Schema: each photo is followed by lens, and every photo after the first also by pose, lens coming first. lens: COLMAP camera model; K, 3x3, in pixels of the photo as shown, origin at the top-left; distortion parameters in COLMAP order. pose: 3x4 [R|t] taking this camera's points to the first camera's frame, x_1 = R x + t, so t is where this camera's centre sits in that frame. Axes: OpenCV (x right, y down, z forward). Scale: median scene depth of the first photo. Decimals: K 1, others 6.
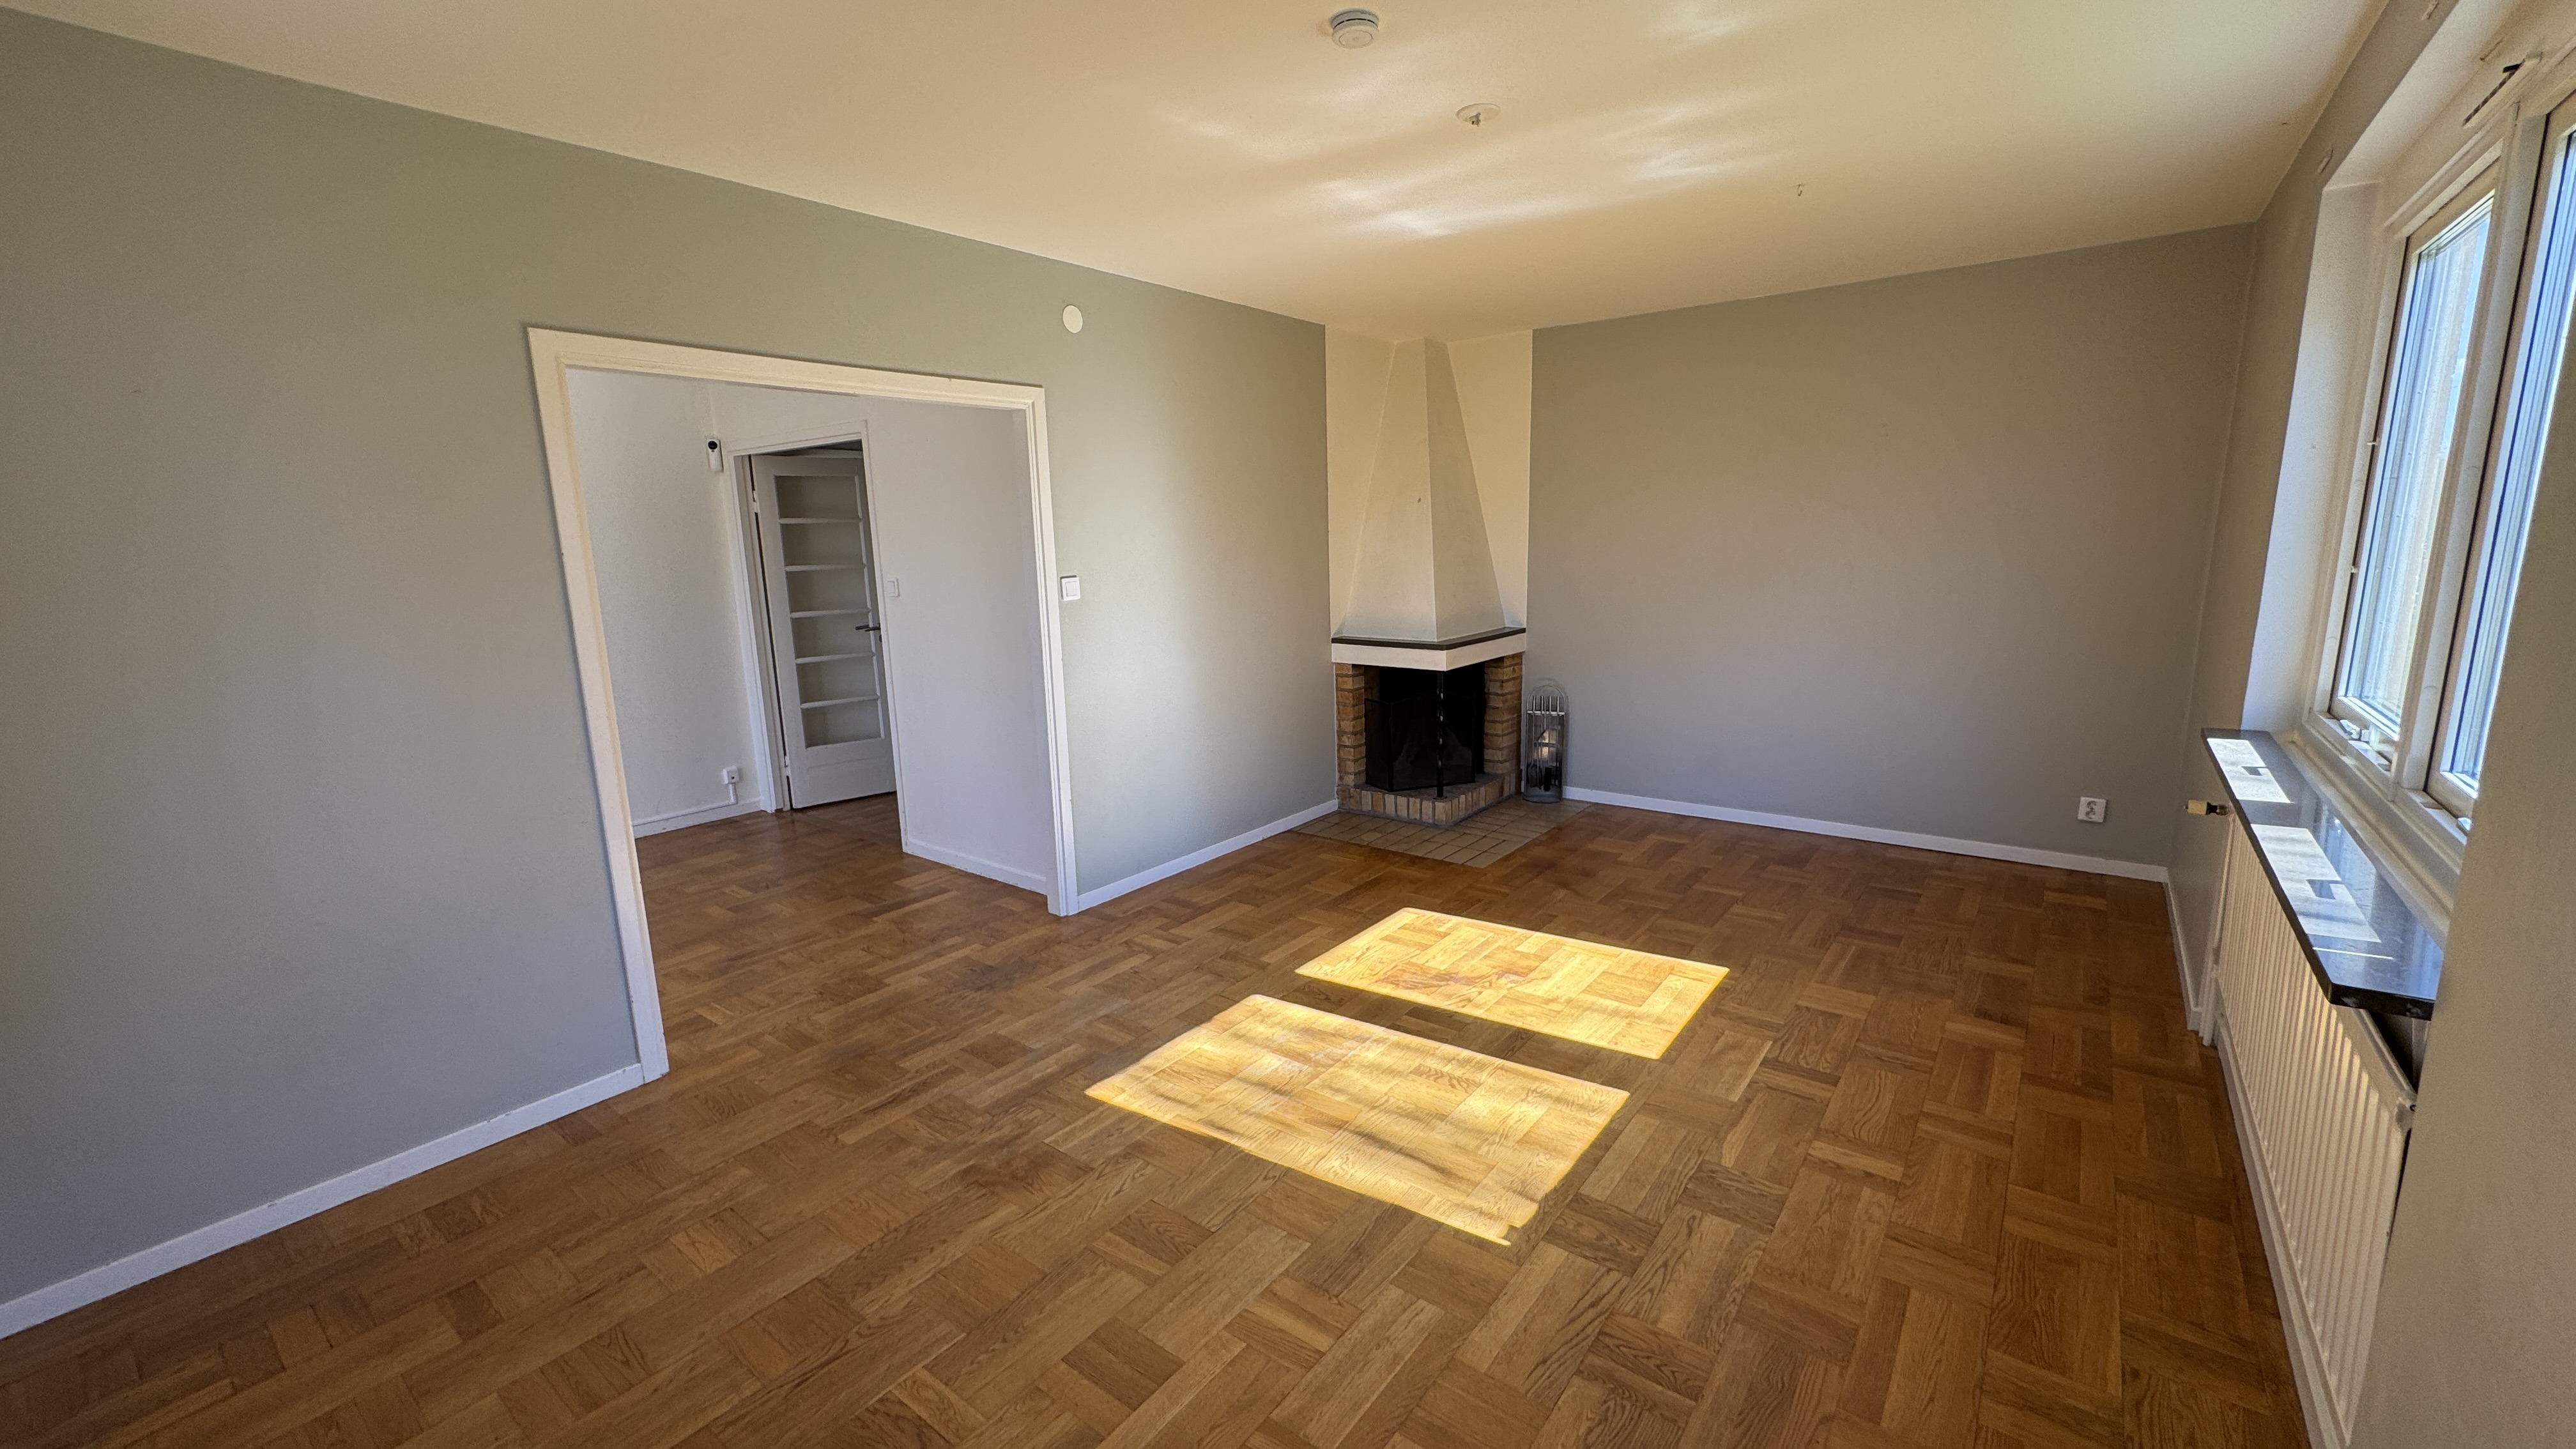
lens RADIAL K [[1022.5, 0, 1285.5], [0, 1022.5, 723.0], [0, 0, 1]] dist [-0.001014, 0.000165]
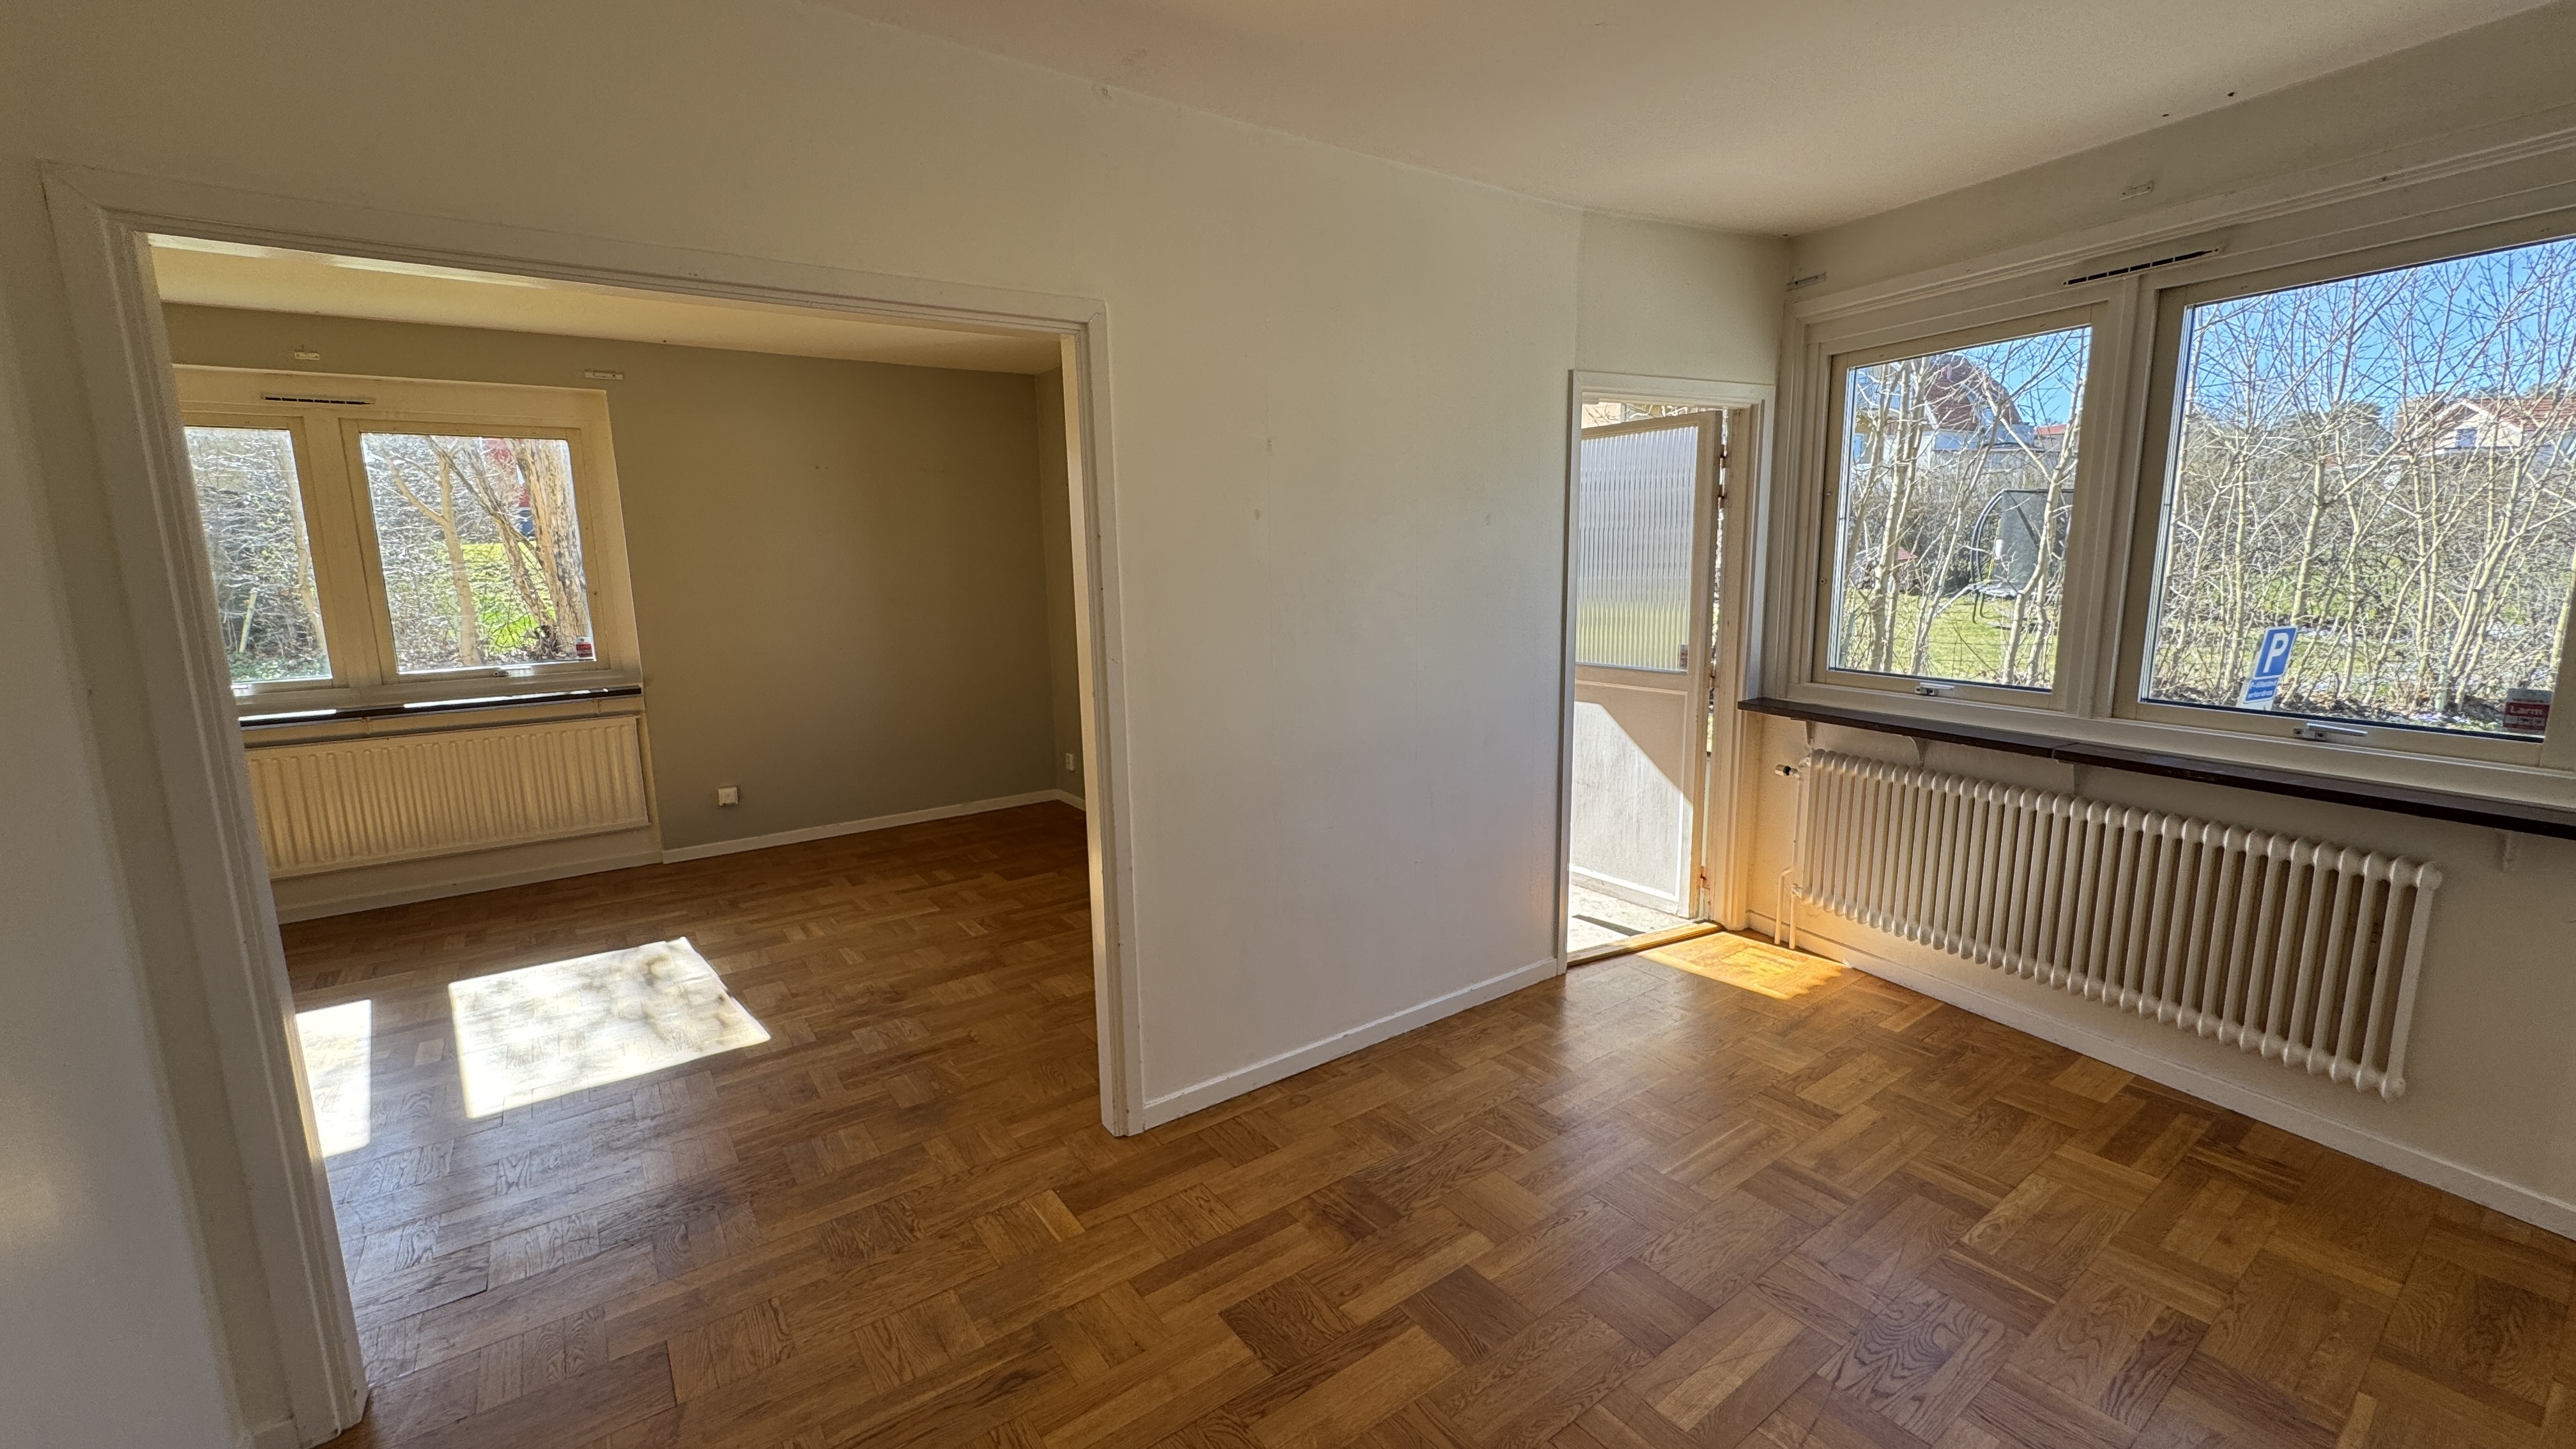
lens RADIAL K [[1024.6, 0, 1285.7], [0, 1024.6, 722.6], [0, 0, 1]] dist [-0.003280, 0.000448]
pose [[-0.956502, -0.006544, 0.291654, -0.914115], [0.093897, 0.939641, 0.329027, -0.250093], [-0.276203, 0.342101, -0.898153, 1.471949]]
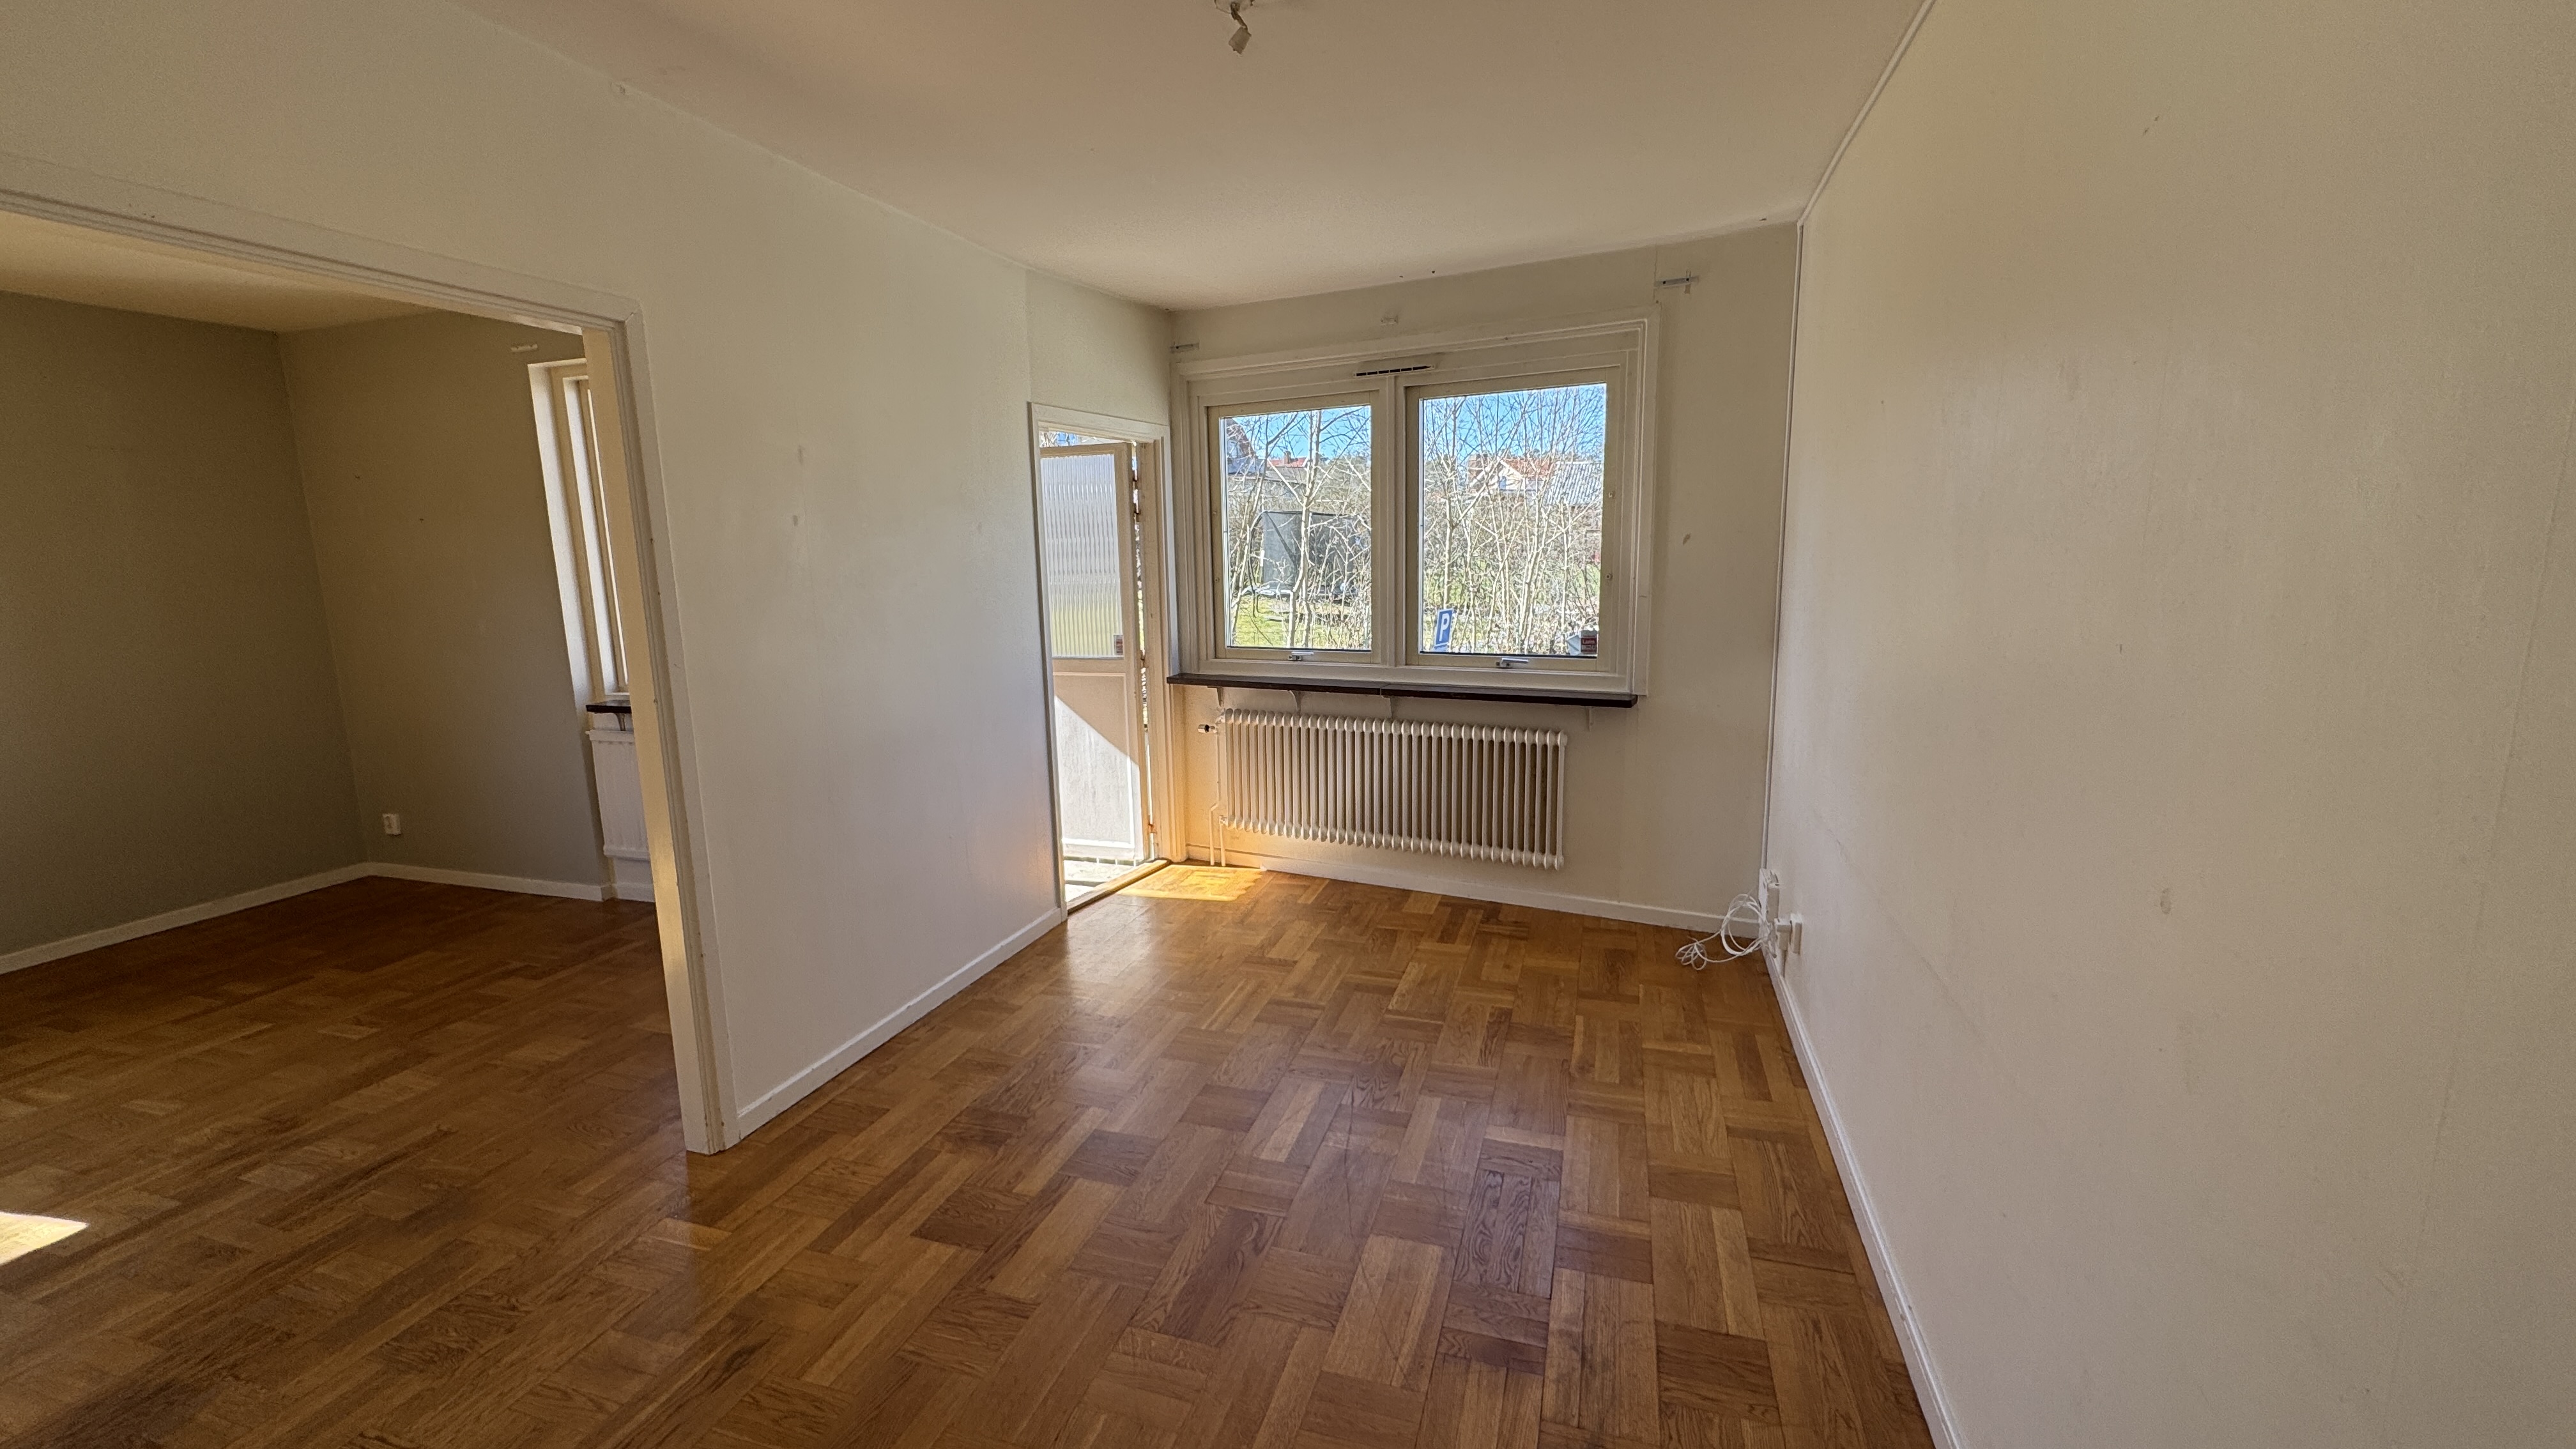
lens RADIAL K [[1024.6, 0, 1285.7], [0, 1024.6, 722.6], [0, 0, 1]] dist [-0.003280, 0.000448]
pose [[-0.939241, 0.098032, -0.328964, -0.744234], [-0.022275, 0.938925, 0.343400, -0.282408], [0.342536, 0.329863, -0.879693, 1.628142]]
